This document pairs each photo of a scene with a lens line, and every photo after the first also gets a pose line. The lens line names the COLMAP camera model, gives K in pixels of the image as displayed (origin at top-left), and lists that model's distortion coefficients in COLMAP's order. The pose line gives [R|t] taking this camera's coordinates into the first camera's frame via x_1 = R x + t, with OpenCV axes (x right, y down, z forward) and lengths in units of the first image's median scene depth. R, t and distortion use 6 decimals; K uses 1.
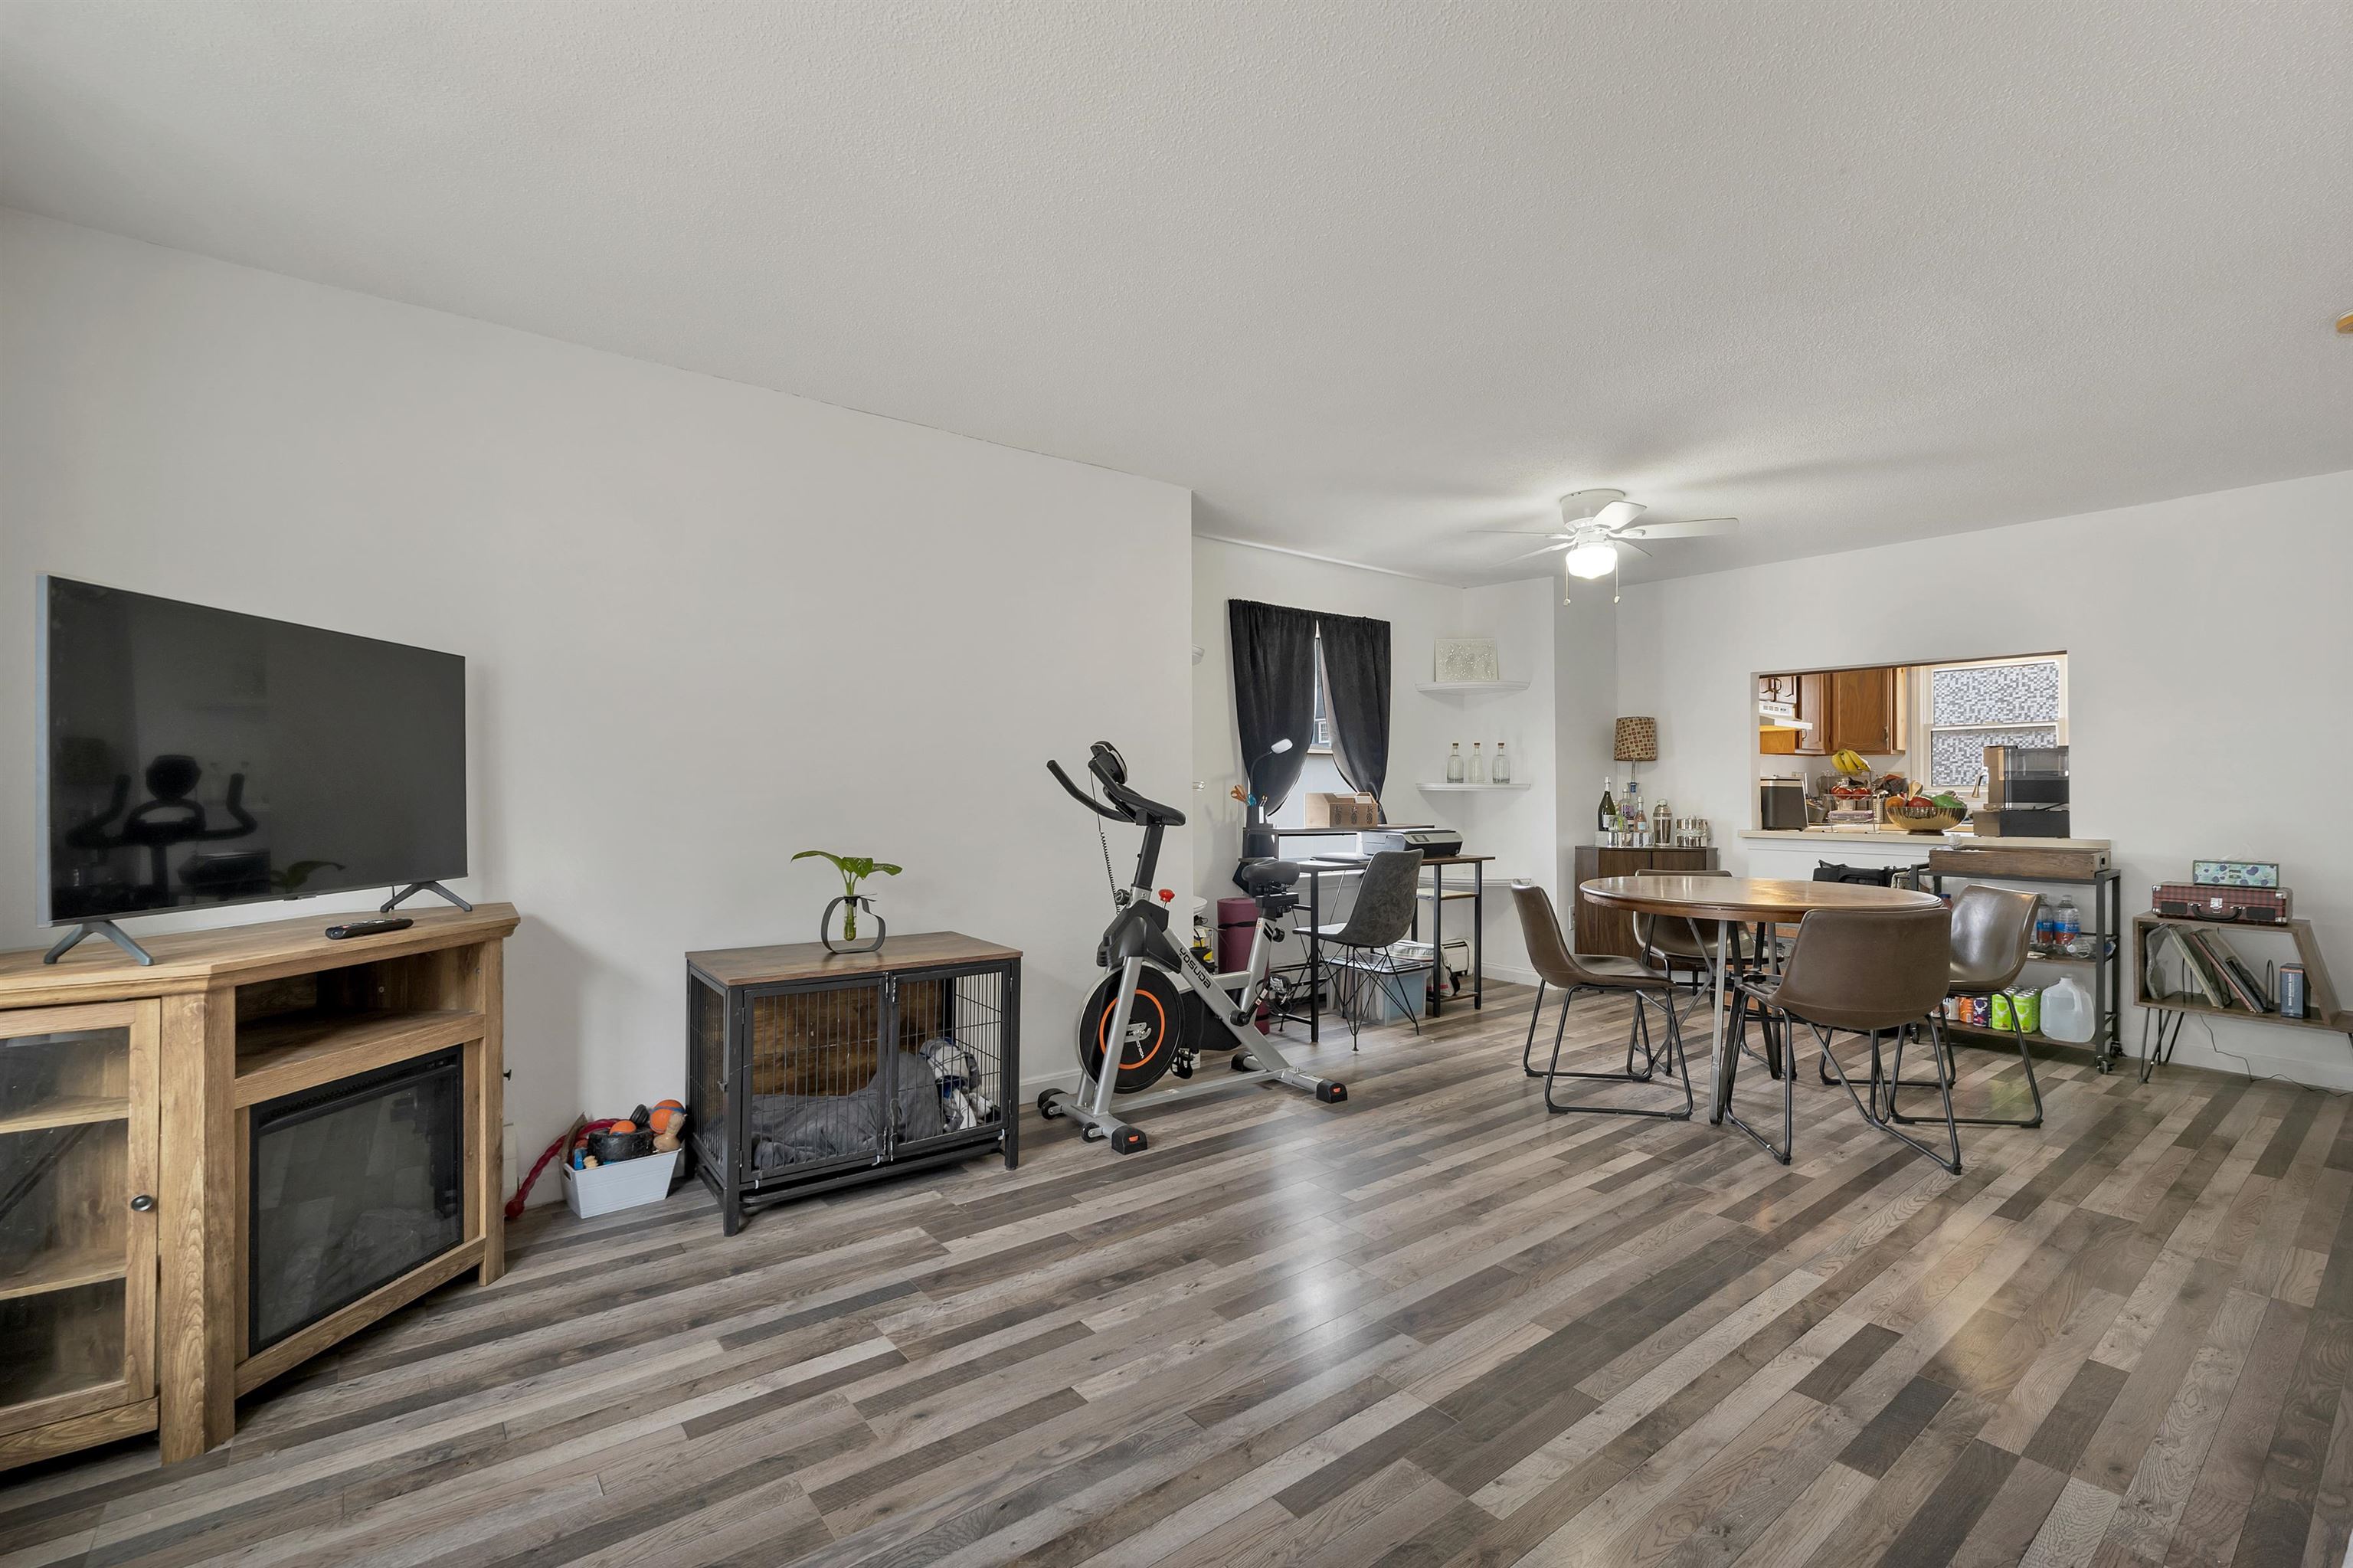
lens RADIAL K [[1030.9, 0, 1170.7], [0, 1030.9, 784.8], [0, 0, 1]] dist [-0.000308, -0.000081]
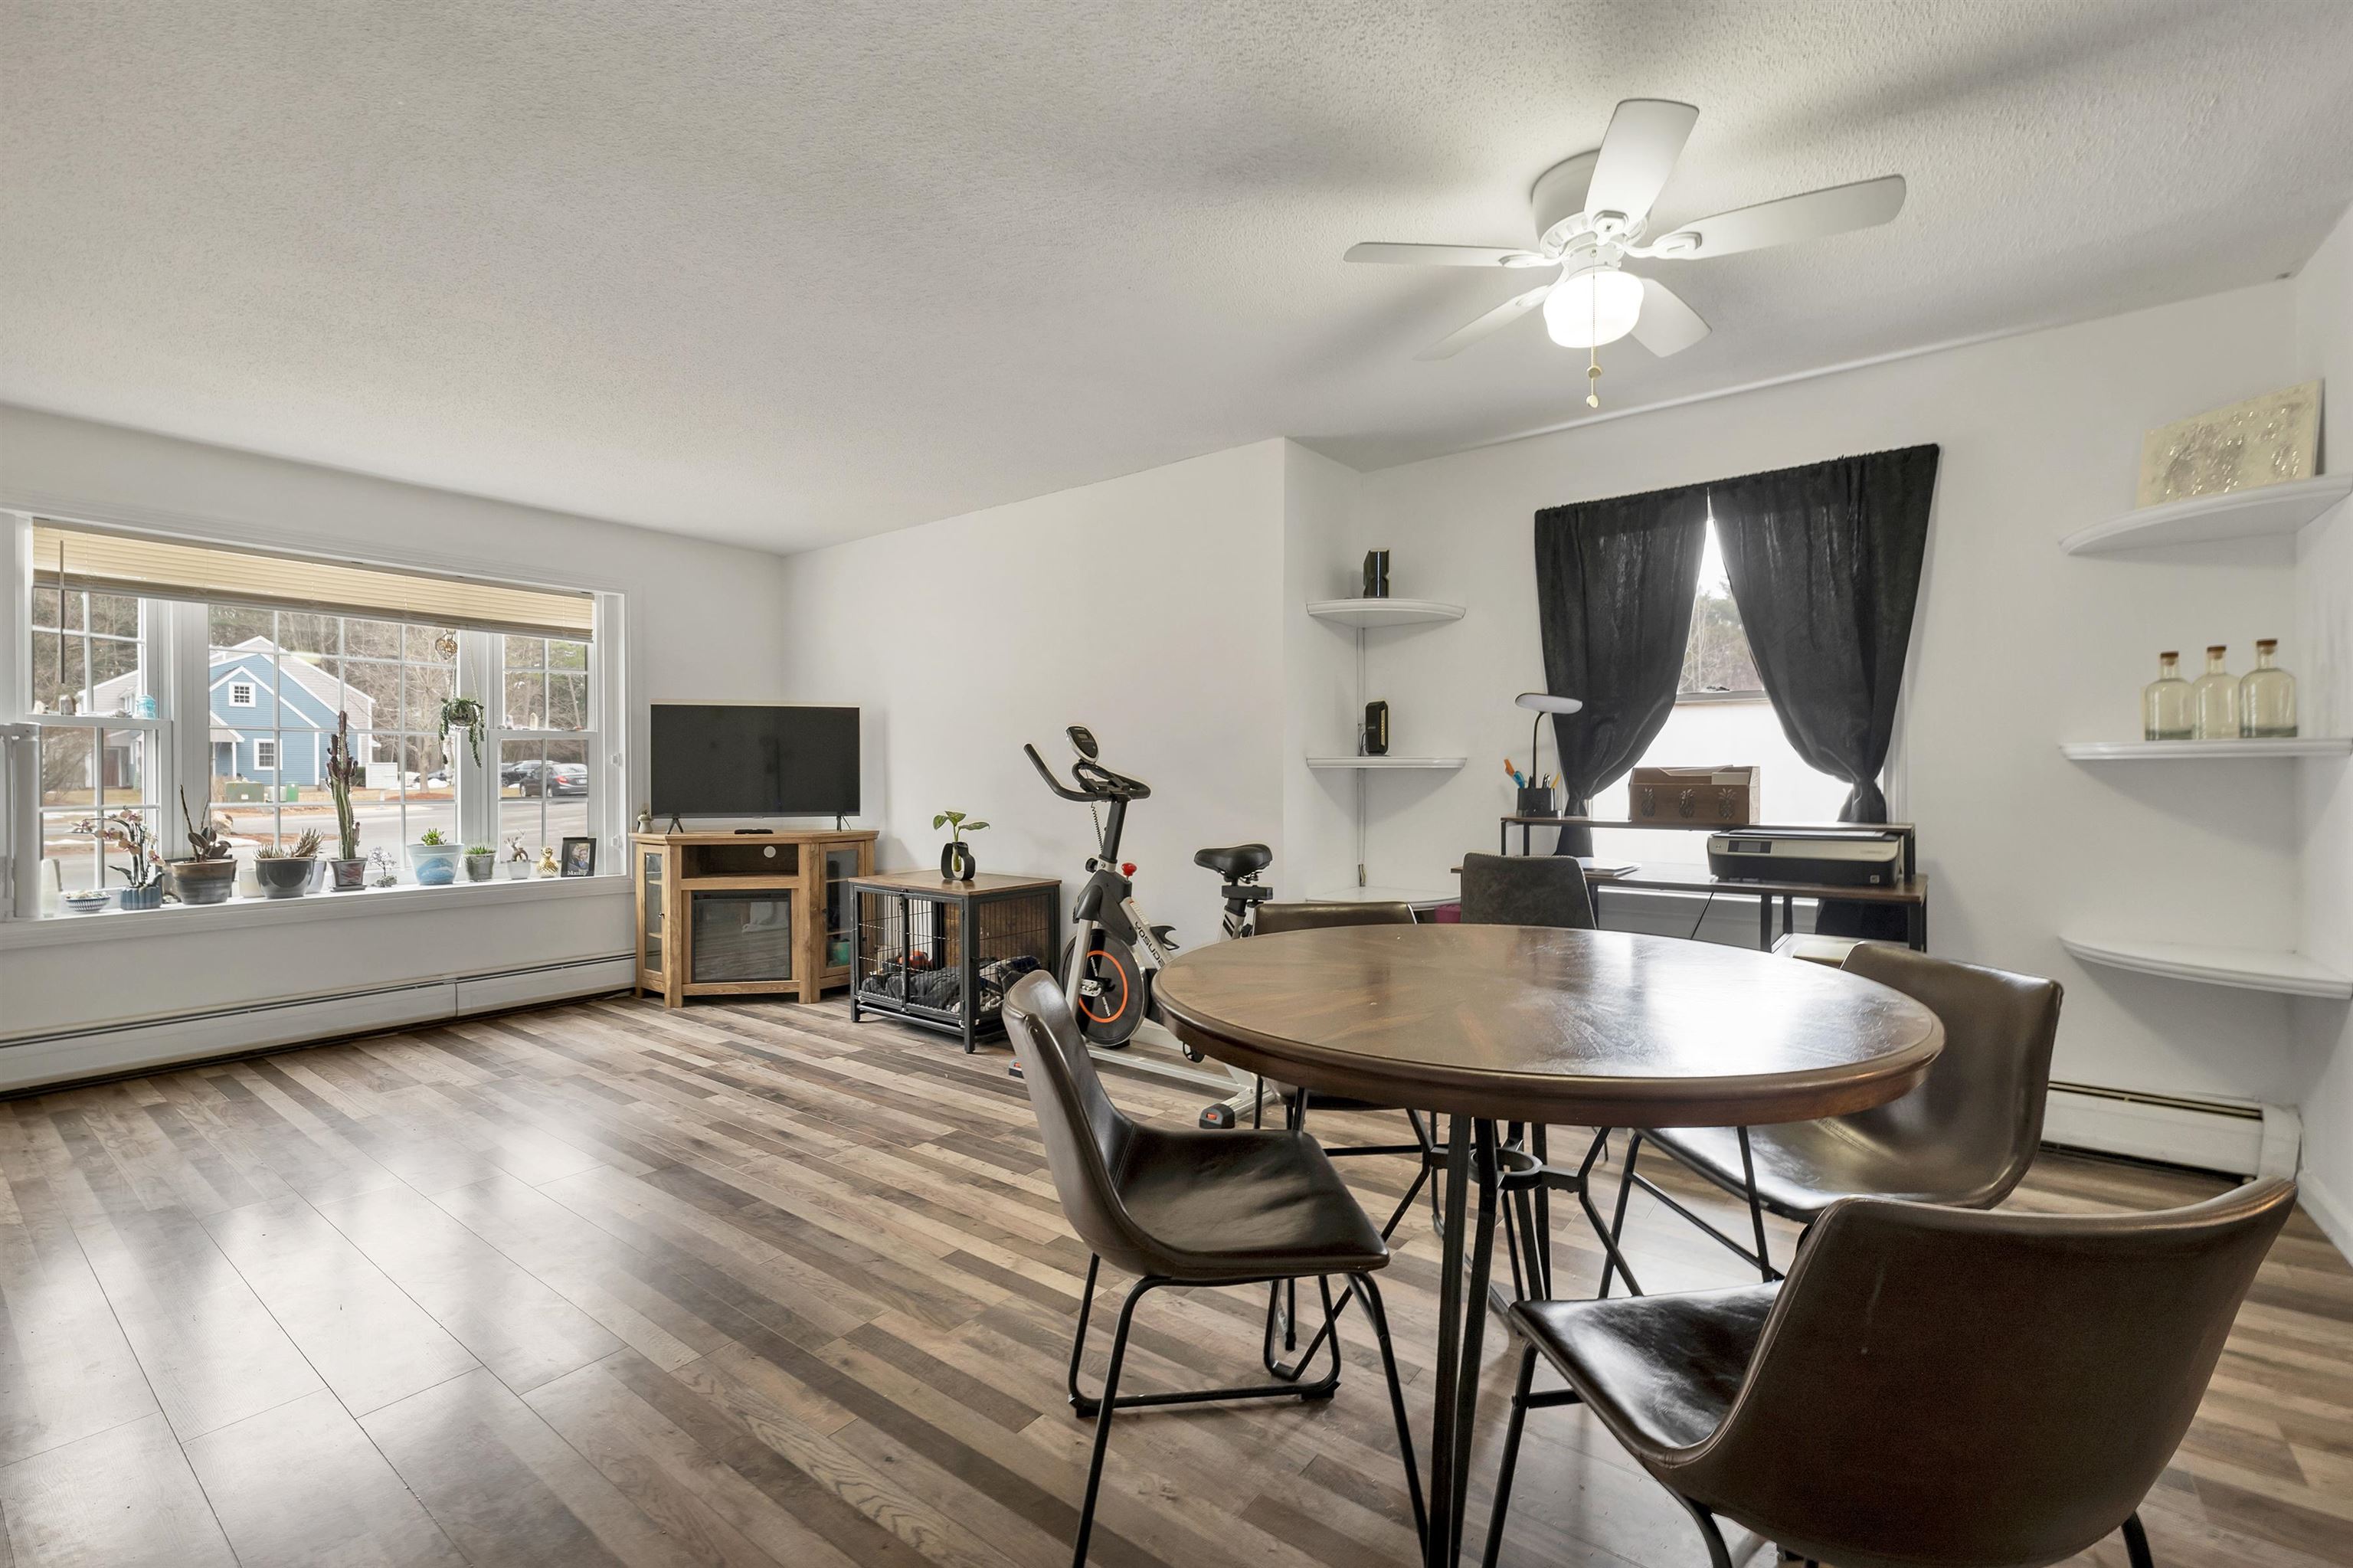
lens RADIAL K [[1002.8, 0, 1176.5], [0, 1002.8, 784.0], [0, 0, 1]] dist [0.001943, 0.000413]
pose [[0.251169, 0.003941, -0.967935, 0.891466], [0.011480, 0.999909, 0.007051, 0.013081], [0.967875, -0.012883, 0.251101, 0.713083]]
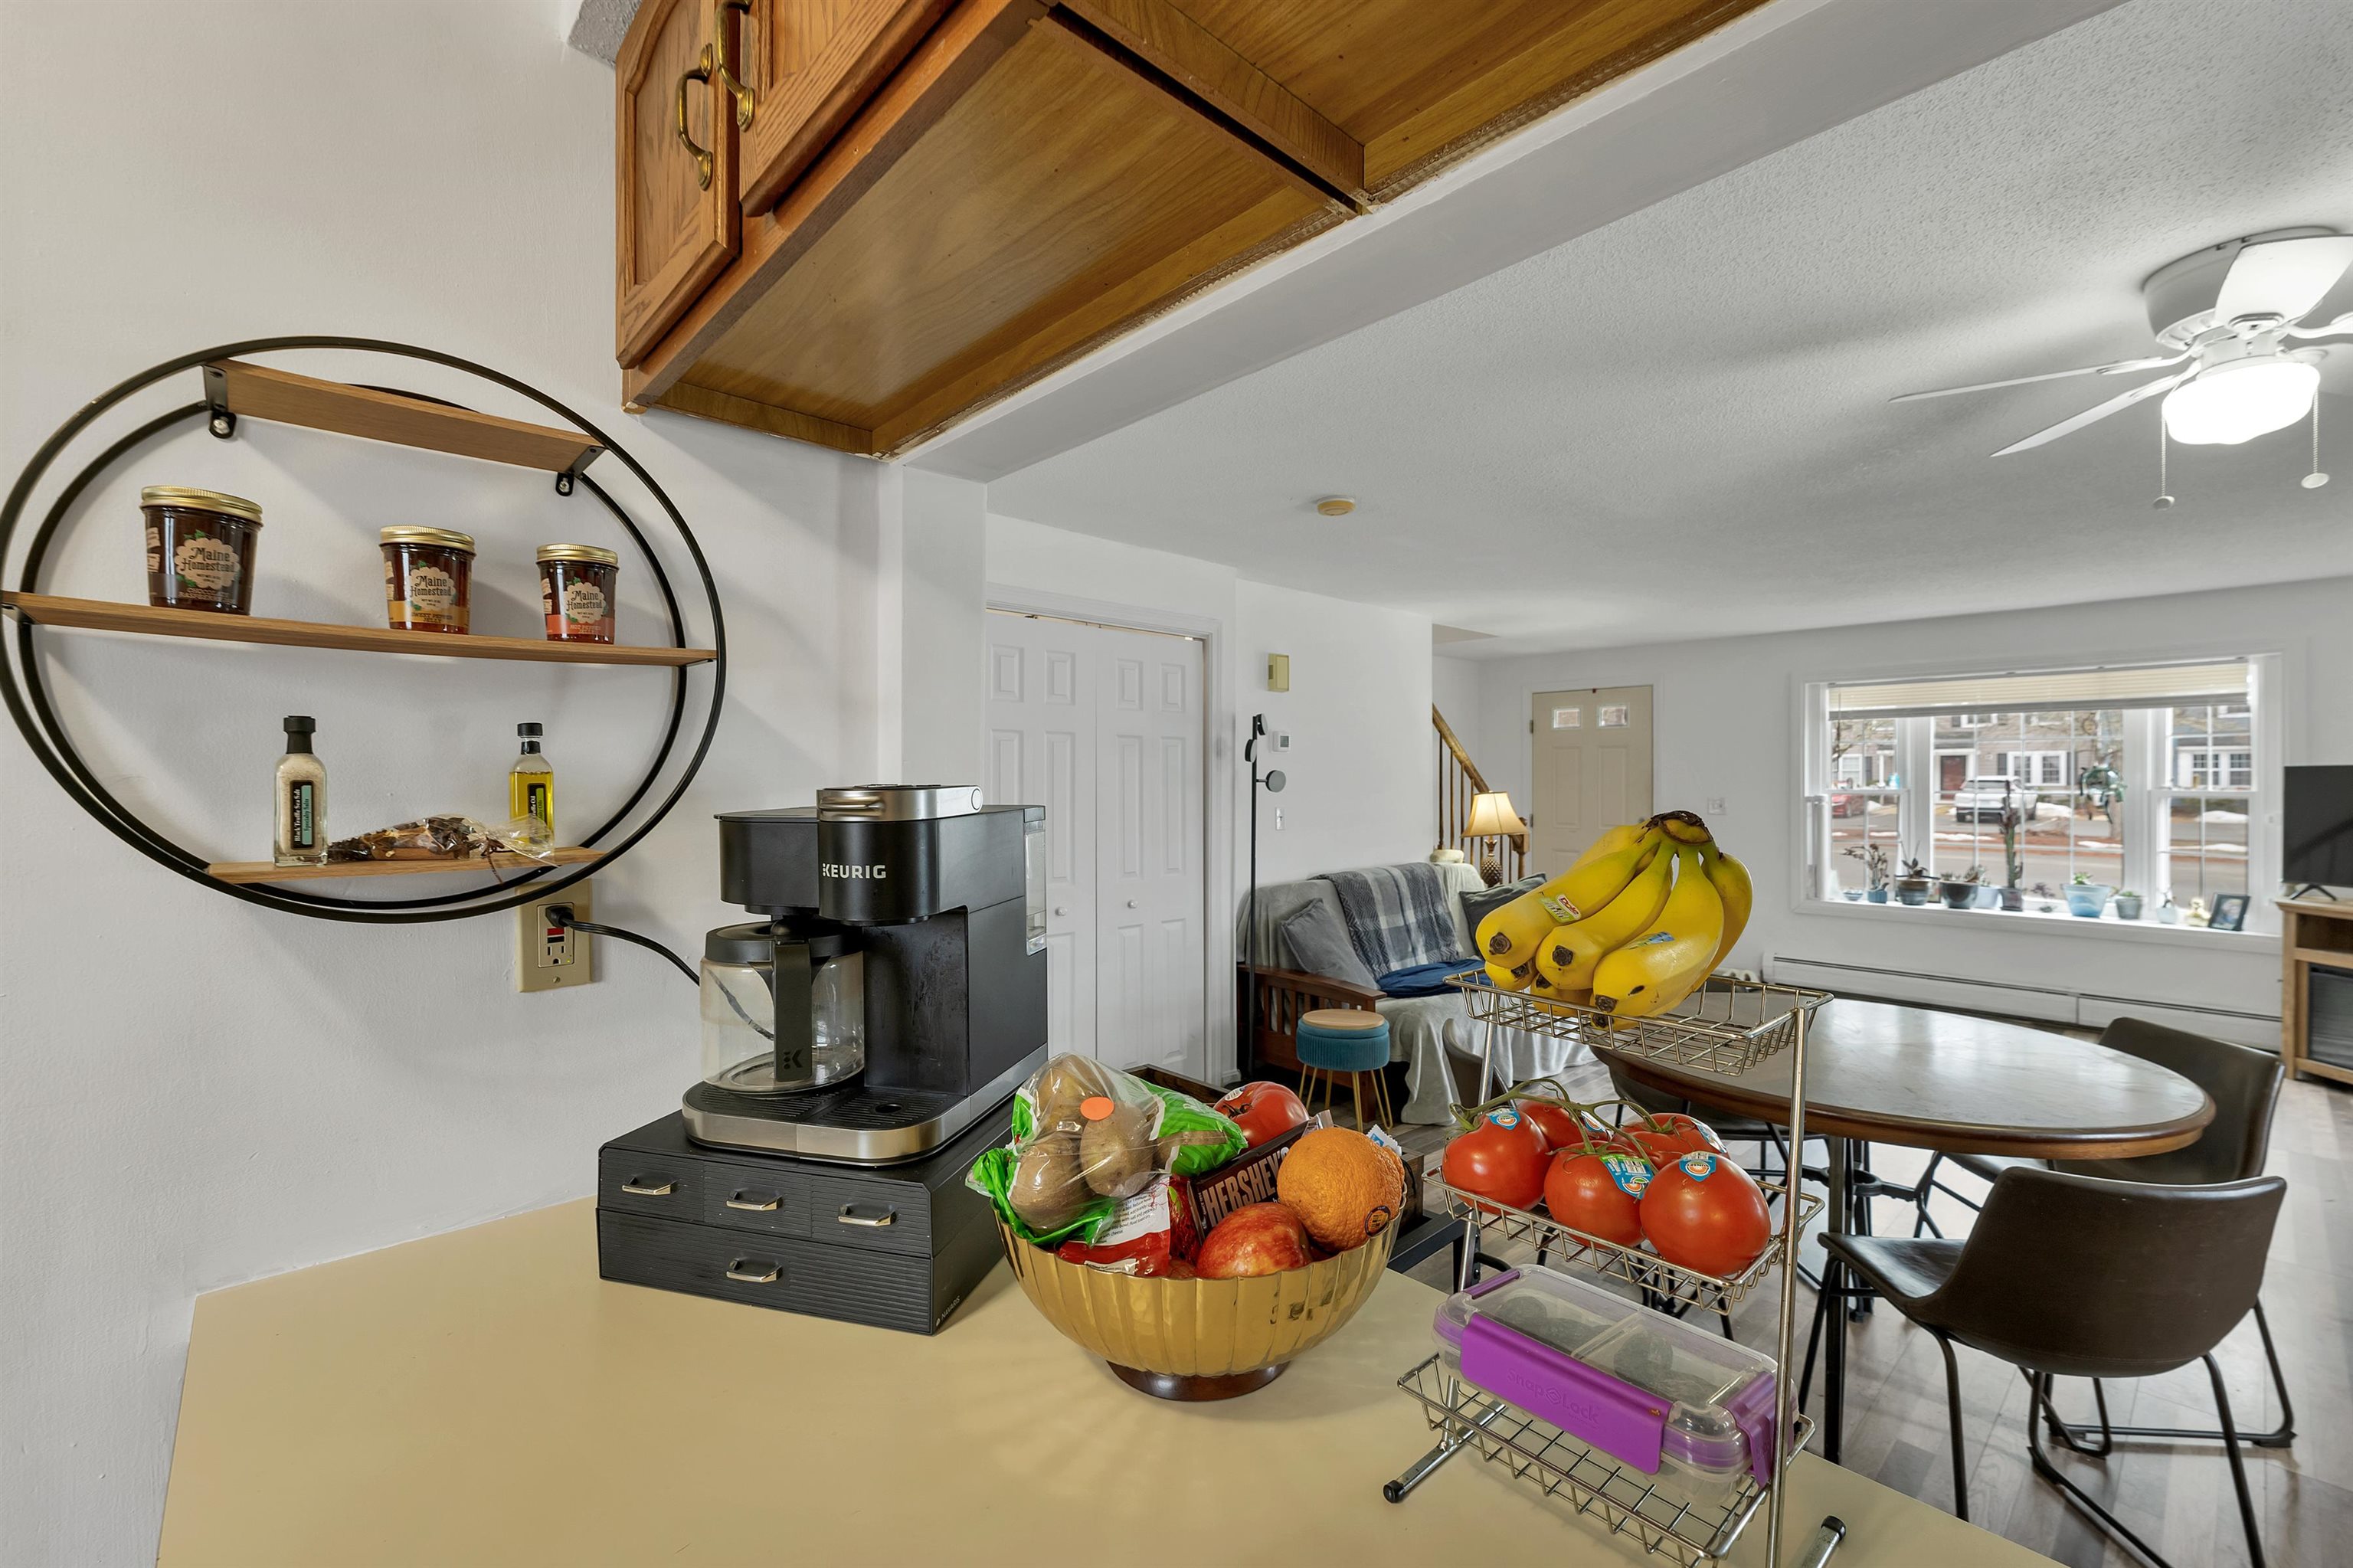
lens RADIAL K [[986.4, 0, 1159.2], [0, 986.4, 783.9], [0, 0, 1]] dist [0.000110, 0.003421]
pose [[-0.997730, -0.004015, -0.067228, 0.979378], [-0.003715, 0.999983, -0.004585, -0.051620], [0.067245, -0.004325, -0.997727, 1.495528]]
